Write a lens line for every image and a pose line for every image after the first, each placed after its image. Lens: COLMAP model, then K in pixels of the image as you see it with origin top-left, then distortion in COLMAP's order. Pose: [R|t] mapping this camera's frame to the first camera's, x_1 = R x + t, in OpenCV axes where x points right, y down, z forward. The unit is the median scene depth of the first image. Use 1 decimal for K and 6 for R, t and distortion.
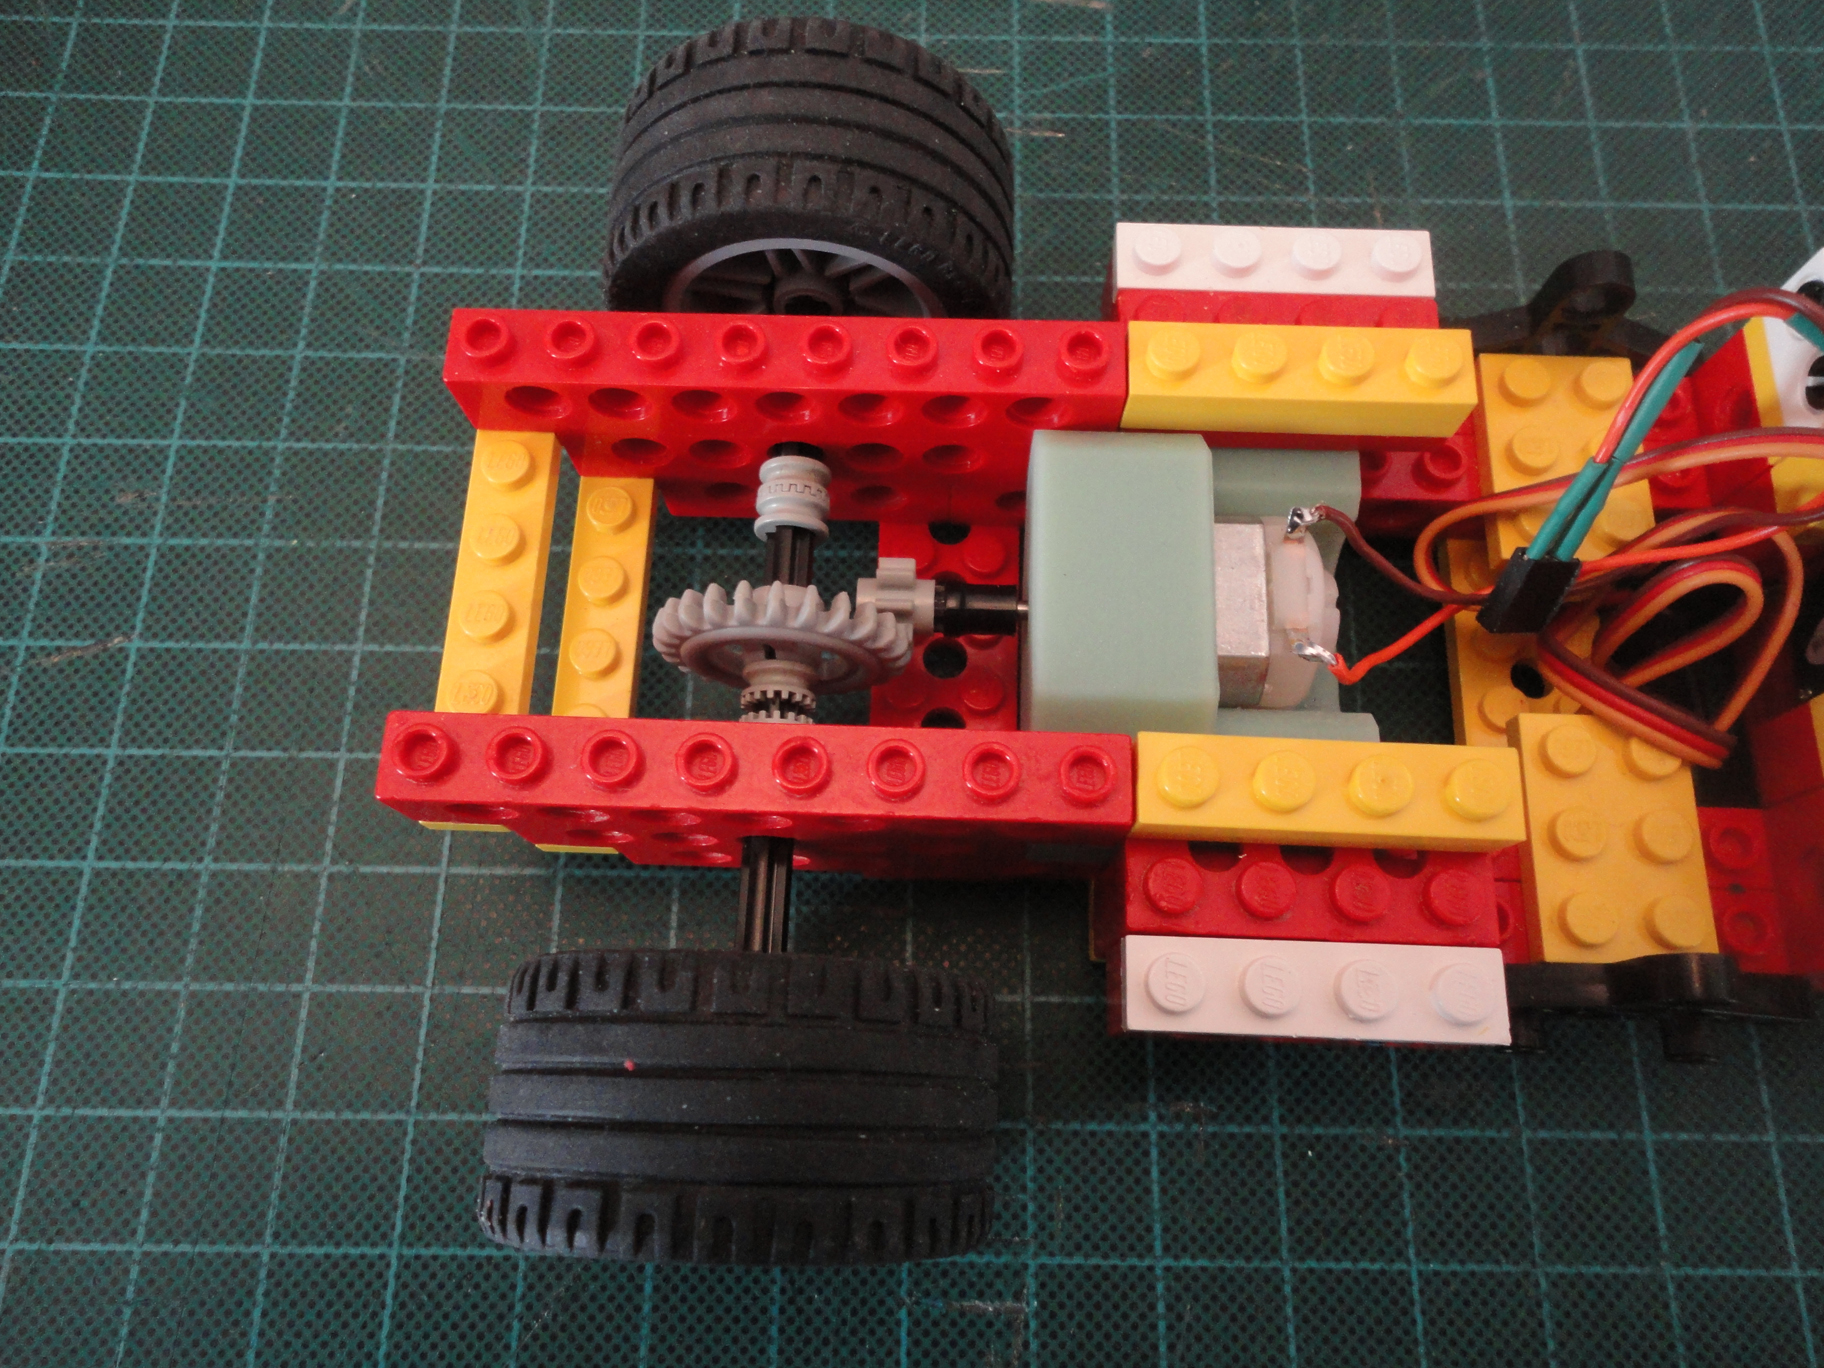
lens RADIAL K [[1351.9, 0, 915.6], [0, 1351.9, 693.2], [0, 0, 1]] dist [0.014010, -0.008361]
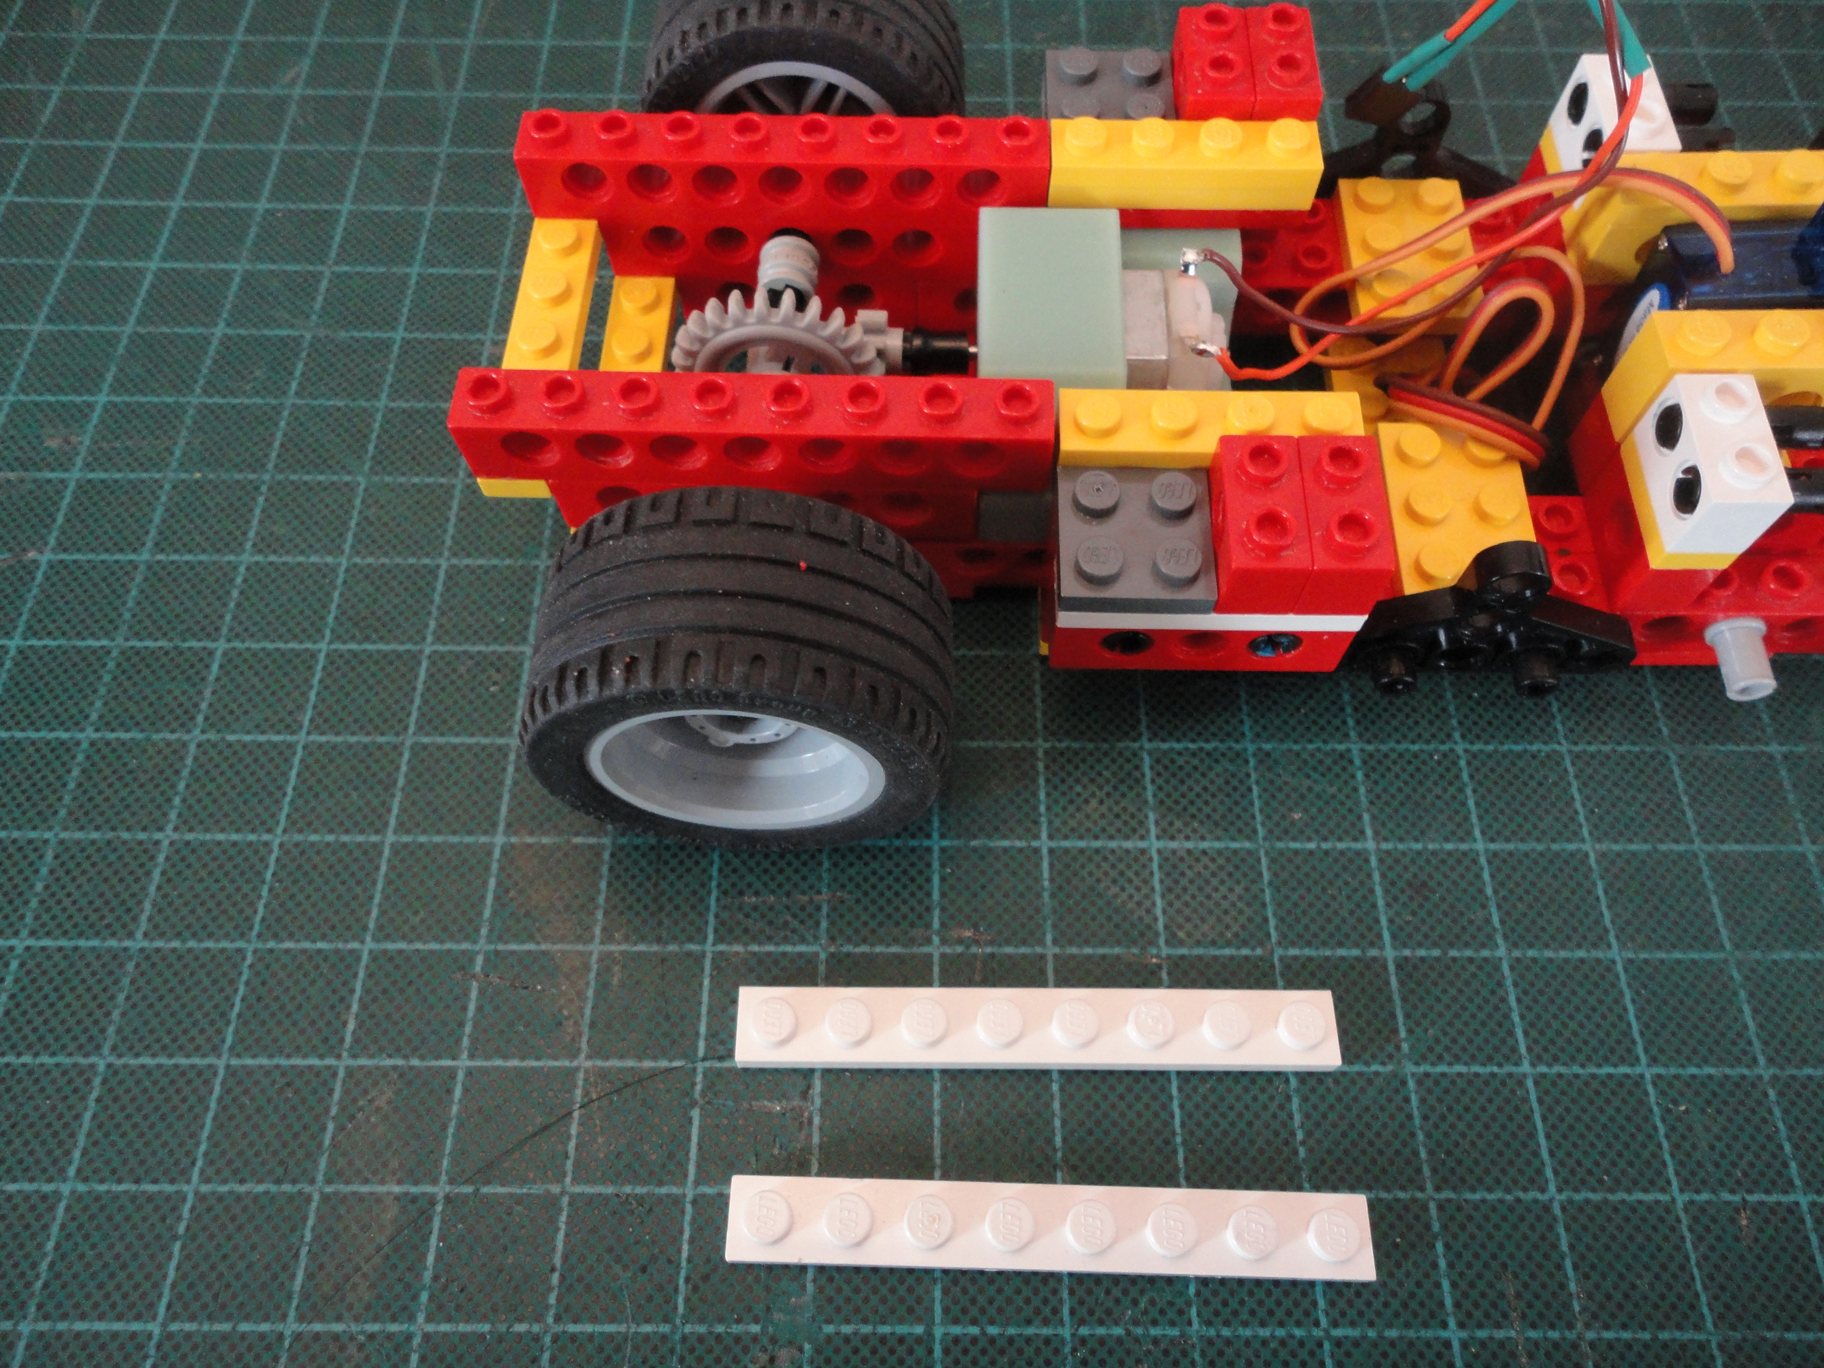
lens RADIAL K [[1351.9, 0, 913.3], [0, 1351.9, 681.7], [0, 0, 1]] dist [0.014010, -0.008361]
pose [[0.999957, -0.007447, 0.005483, 0.141076], [0.008280, 0.985036, -0.172151, 0.272919], [-0.004119, 0.172189, 0.985055, -0.098342]]
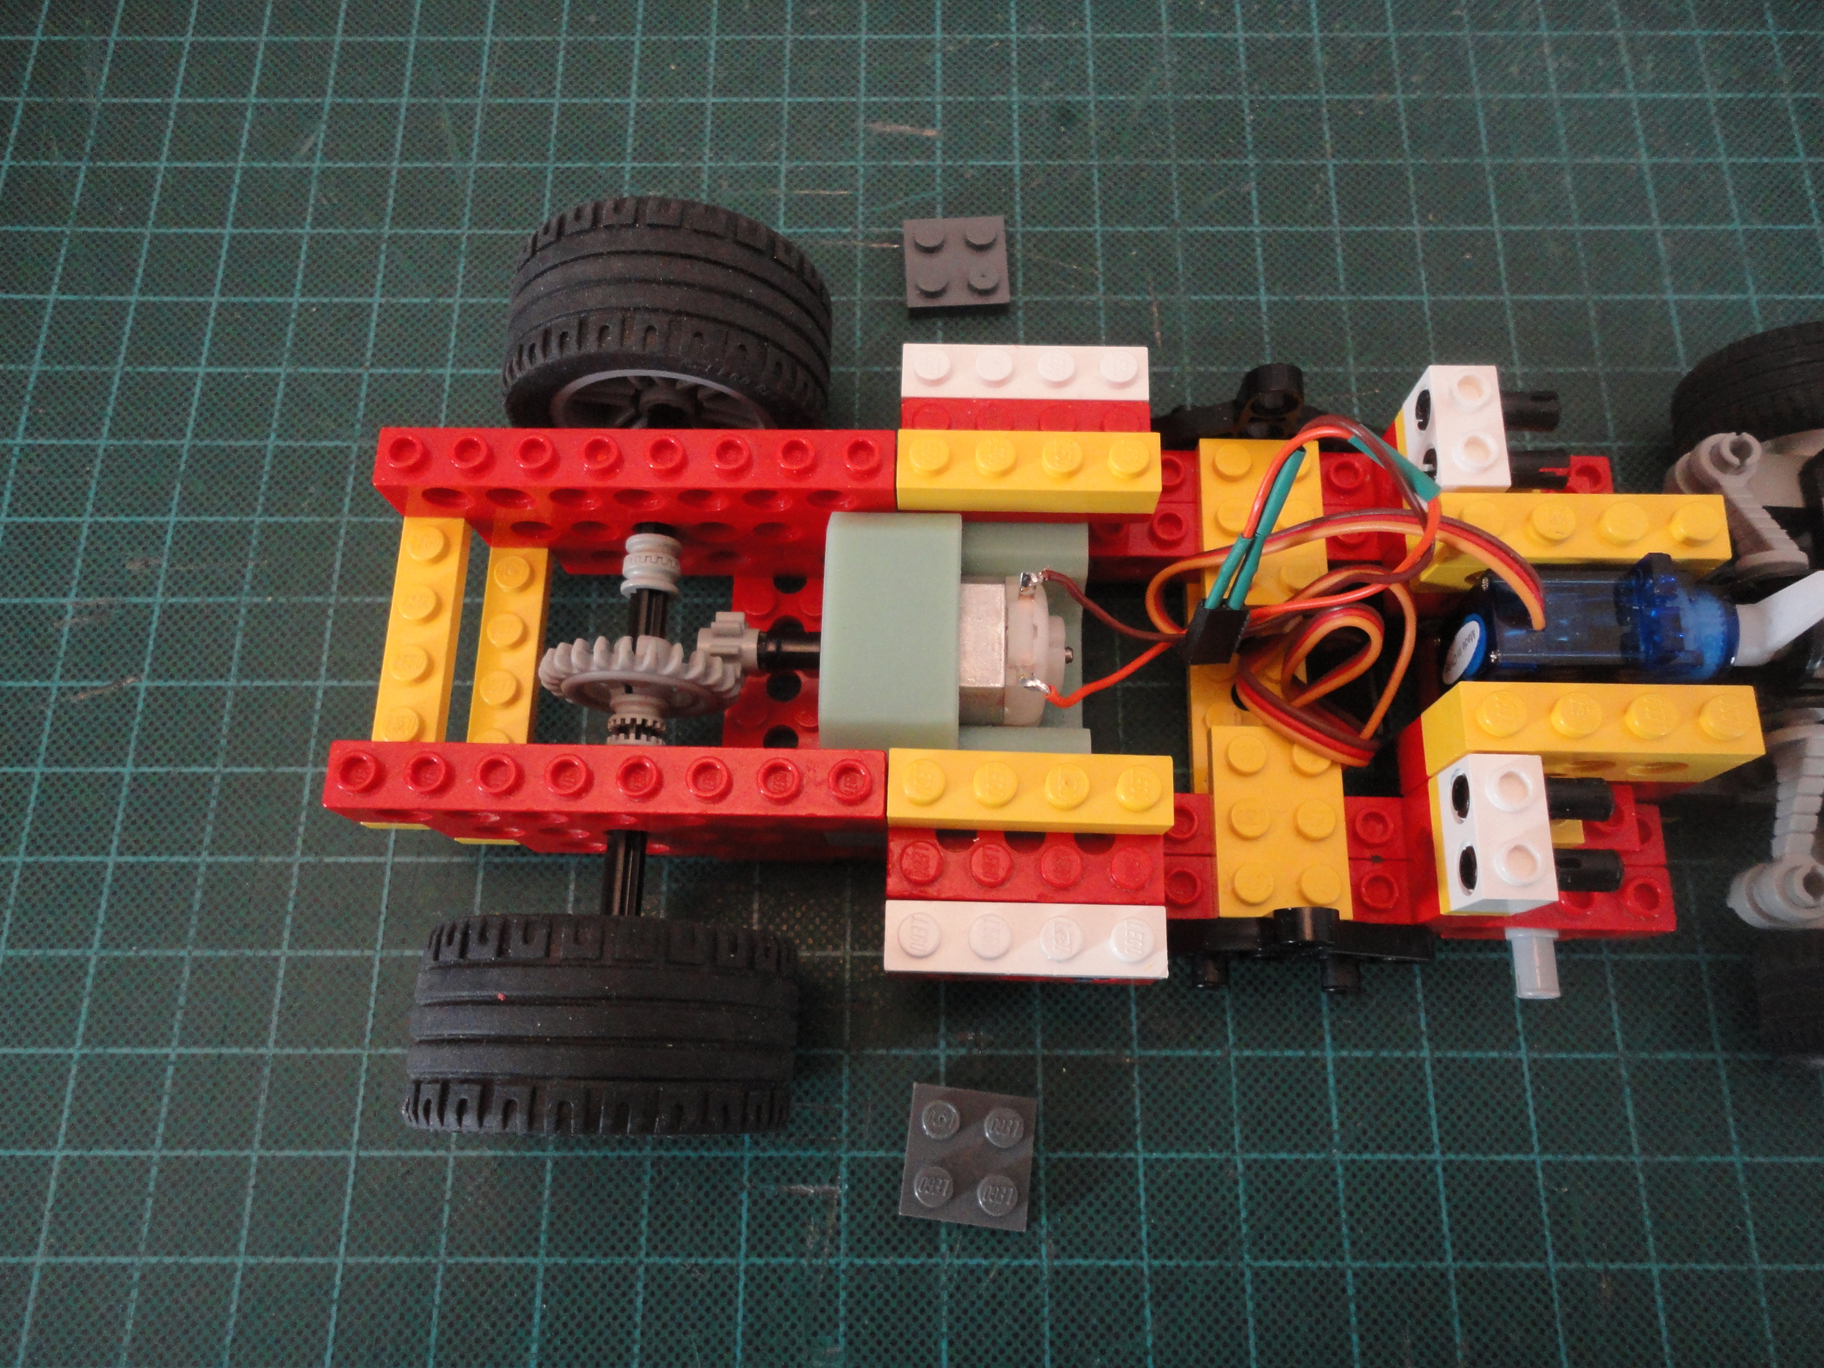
lens RADIAL K [[1351.9, 0, 915.8], [0, 1351.9, 700.5], [0, 0, 1]] dist [0.014010, -0.008361]
pose [[0.999817, -0.015238, -0.011539, 0.156563], [0.015415, 0.999762, 0.015418, -0.029483], [0.011301, -0.015593, 0.999815, -0.253382]]
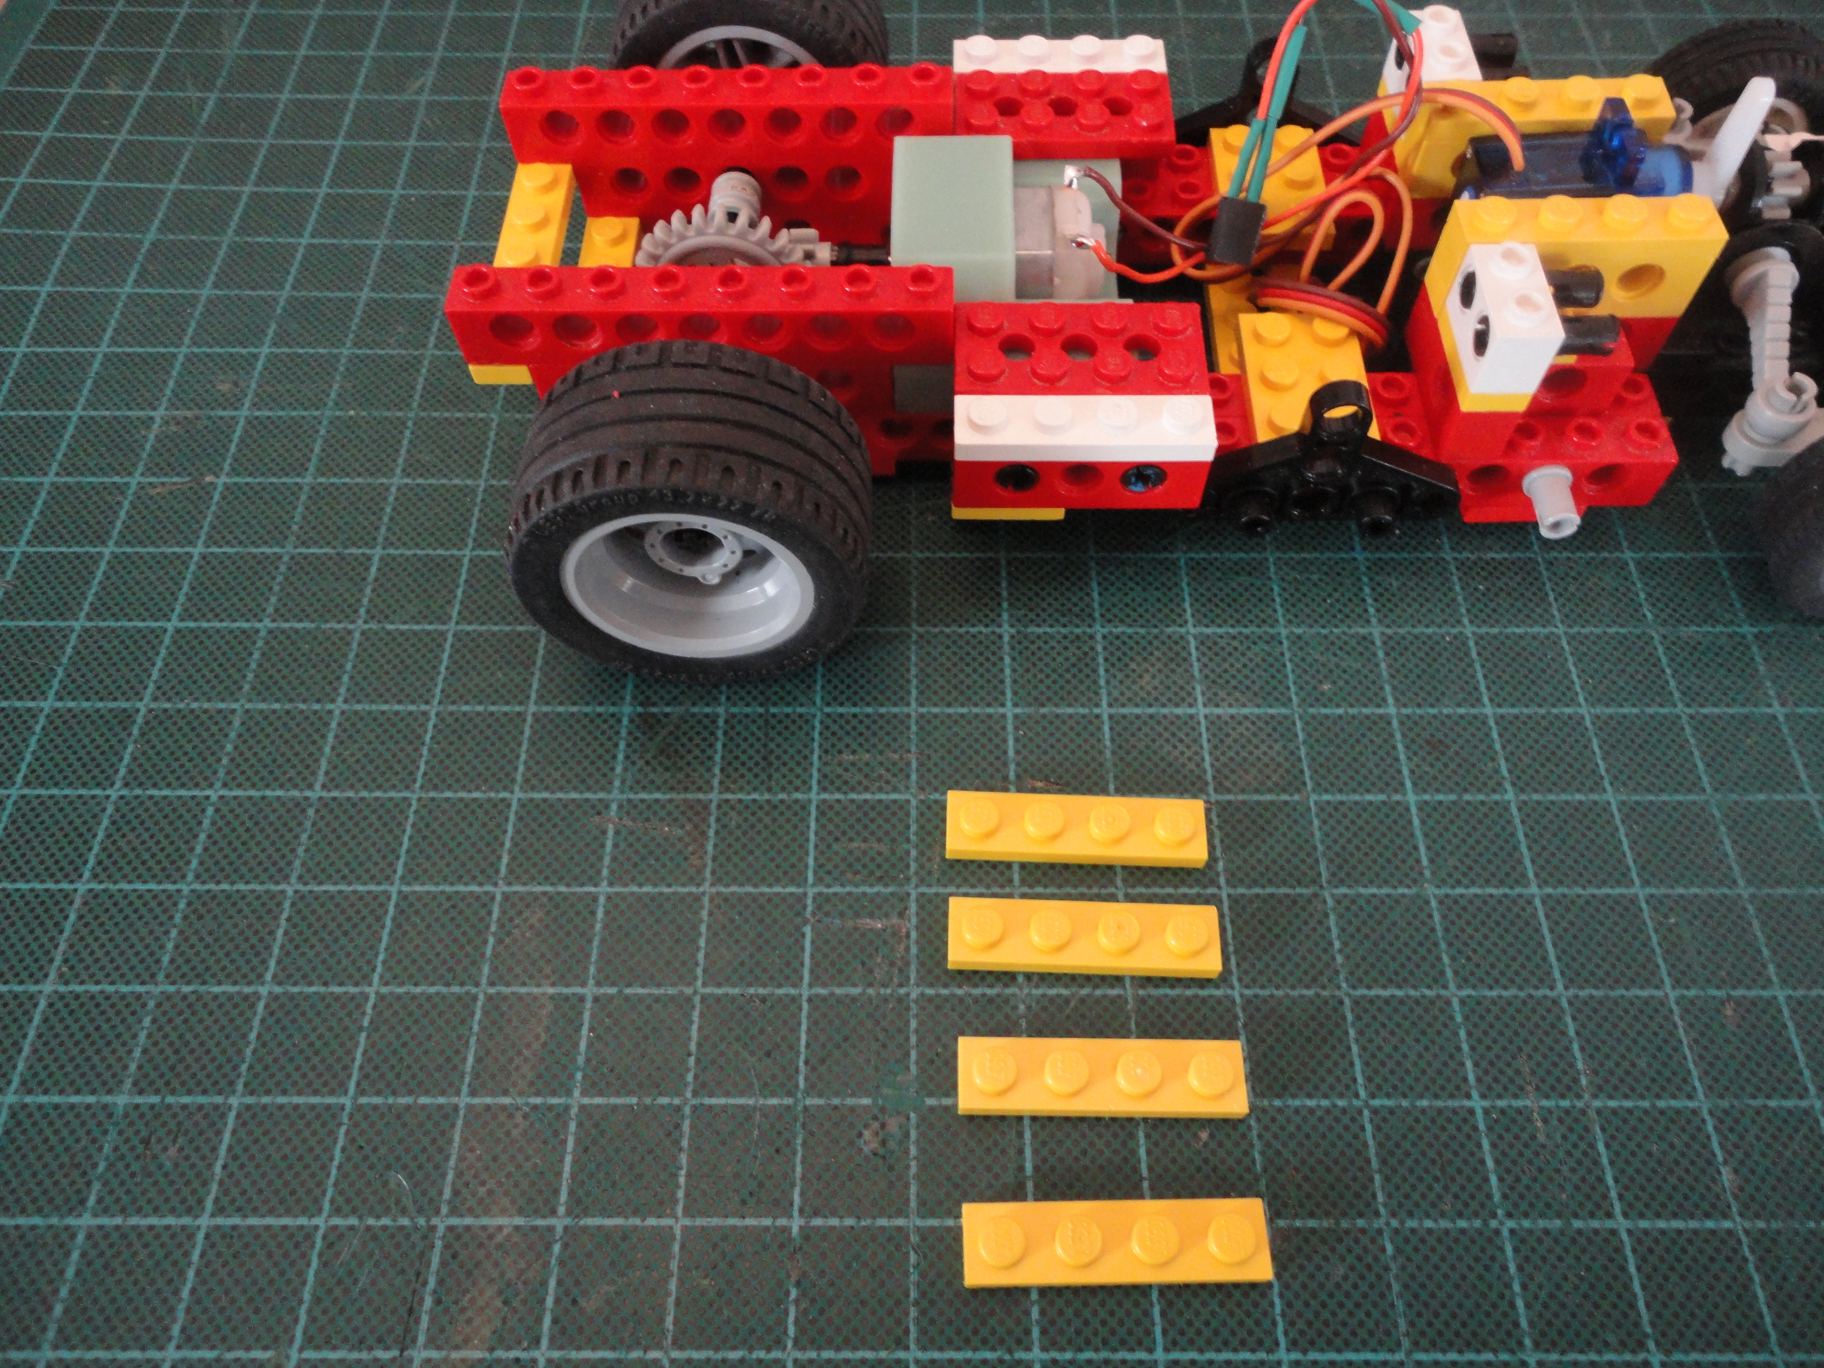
lens RADIAL K [[1351.9, 0, 912.1], [0, 1351.9, 677.3], [0, 0, 1]] dist [0.014010, -0.008361]
pose [[0.999925, -0.012239, 0.000888, 0.076826], [0.012125, 0.974292, -0.224963, 0.453815], [0.001888, 0.224957, 0.974367, -0.214029]]
